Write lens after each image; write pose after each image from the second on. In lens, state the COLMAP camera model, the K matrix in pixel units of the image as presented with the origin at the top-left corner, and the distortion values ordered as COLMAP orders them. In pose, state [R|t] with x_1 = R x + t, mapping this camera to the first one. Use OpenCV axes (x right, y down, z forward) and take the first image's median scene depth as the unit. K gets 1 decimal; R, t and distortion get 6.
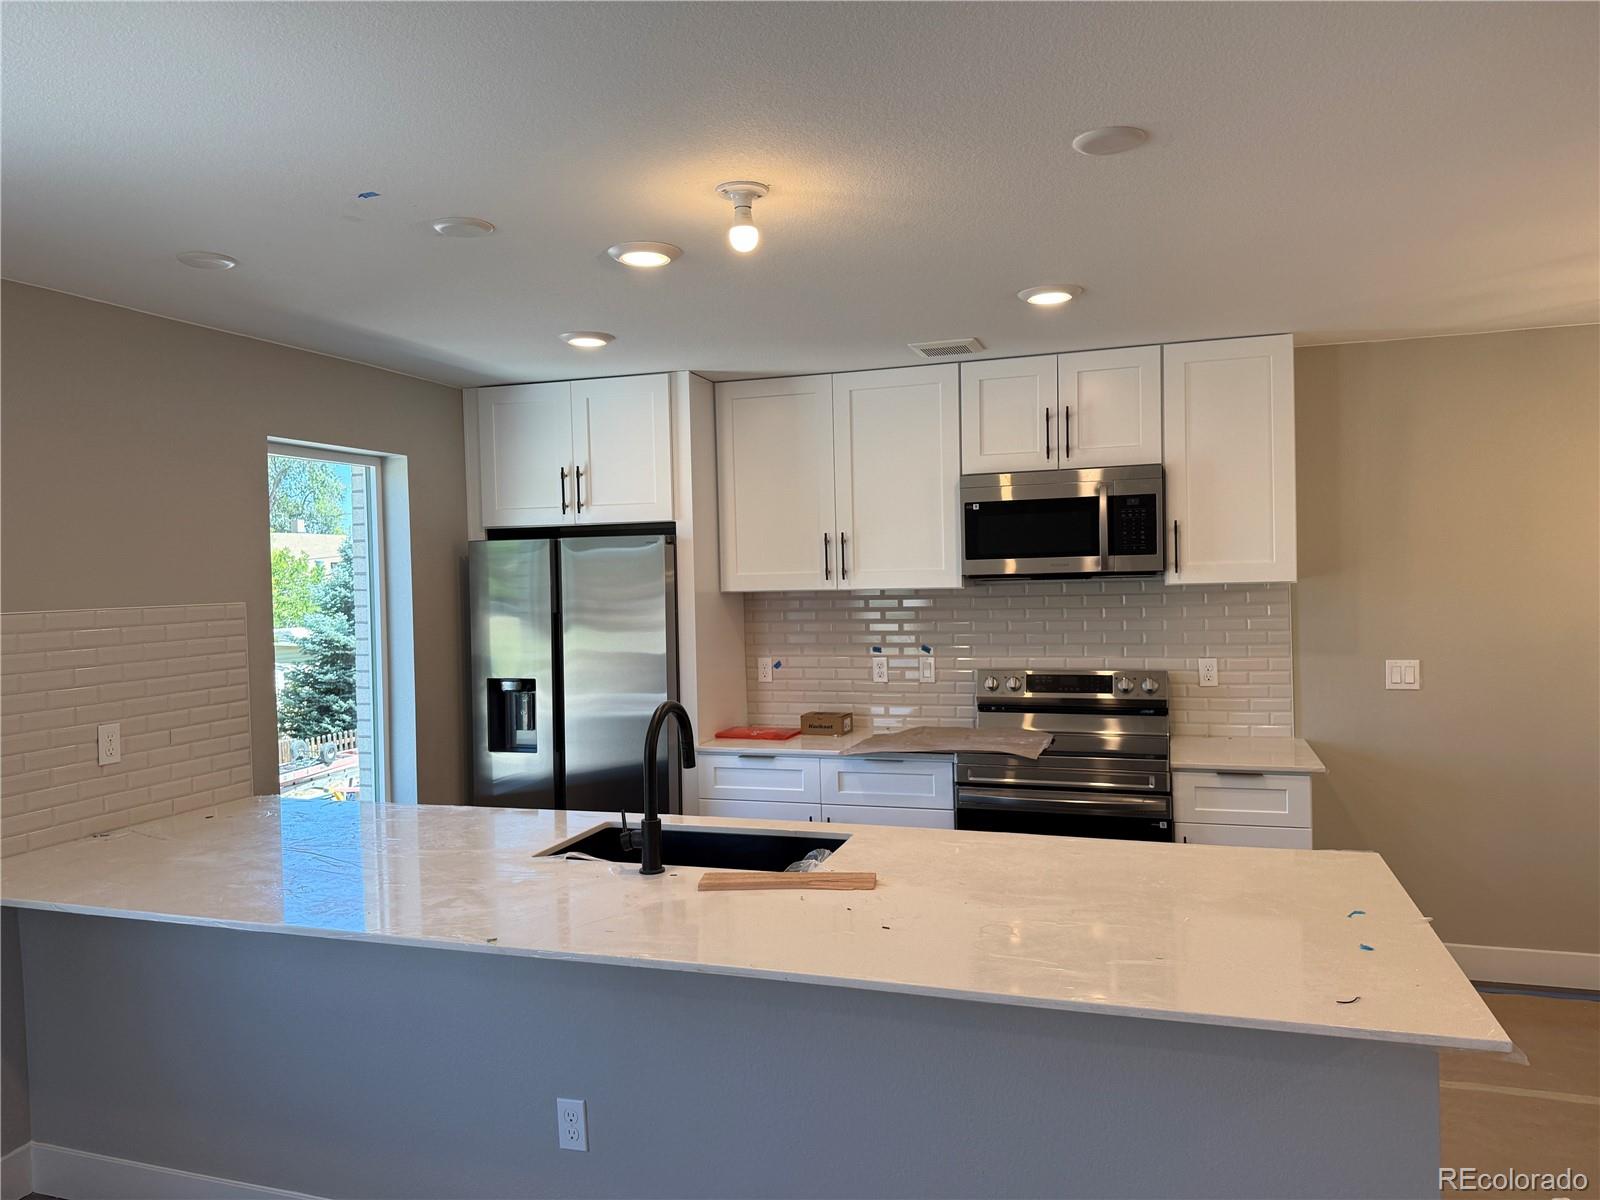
lens RADIAL K [[1122.5, 0, 756.3], [0, 1122.5, 583.7], [0, 0, 1]] dist [0.024920, -0.017808]
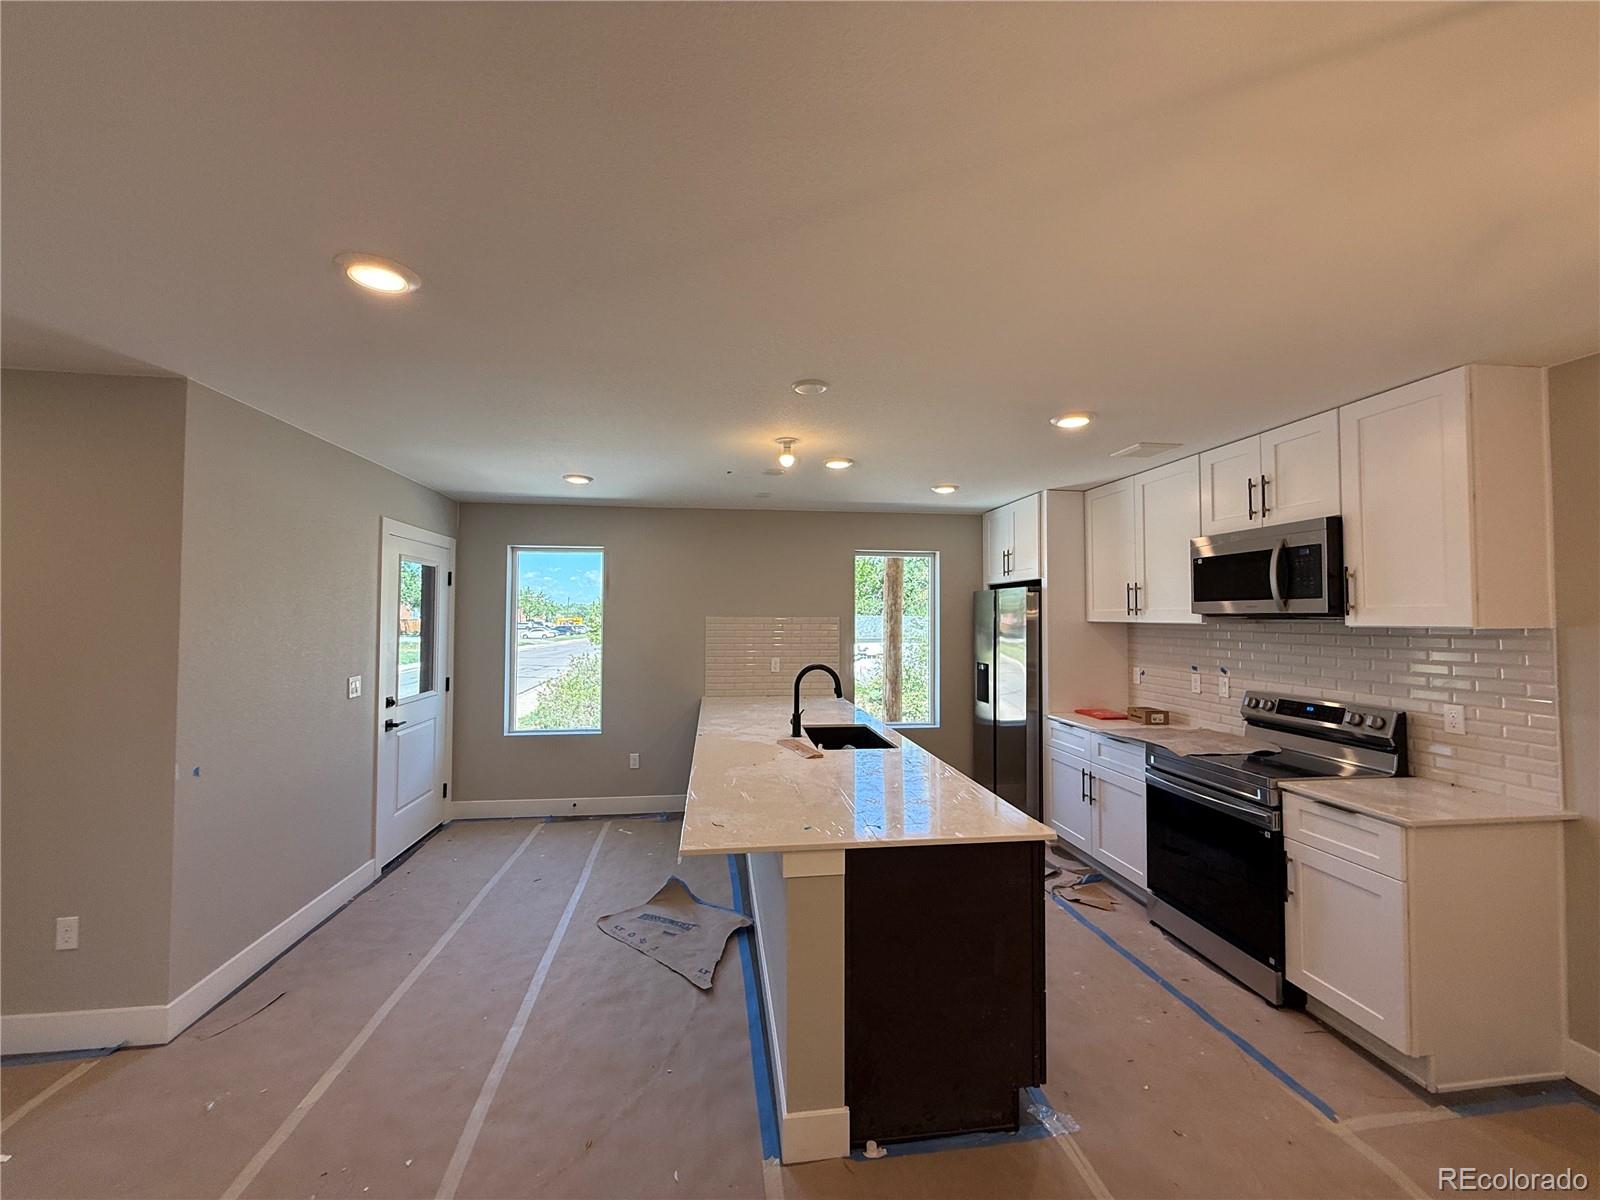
lens RADIAL K [[638.4, 0, 771.5], [0, 638.4, 583.9], [0, 0, 1]] dist [-0.004156, -0.000141]
pose [[0.431051, -0.018796, -0.902132, 0.643077], [-0.024611, 0.999166, -0.032577, -0.005994], [0.901992, 0.036244, 0.430229, 0.226909]]
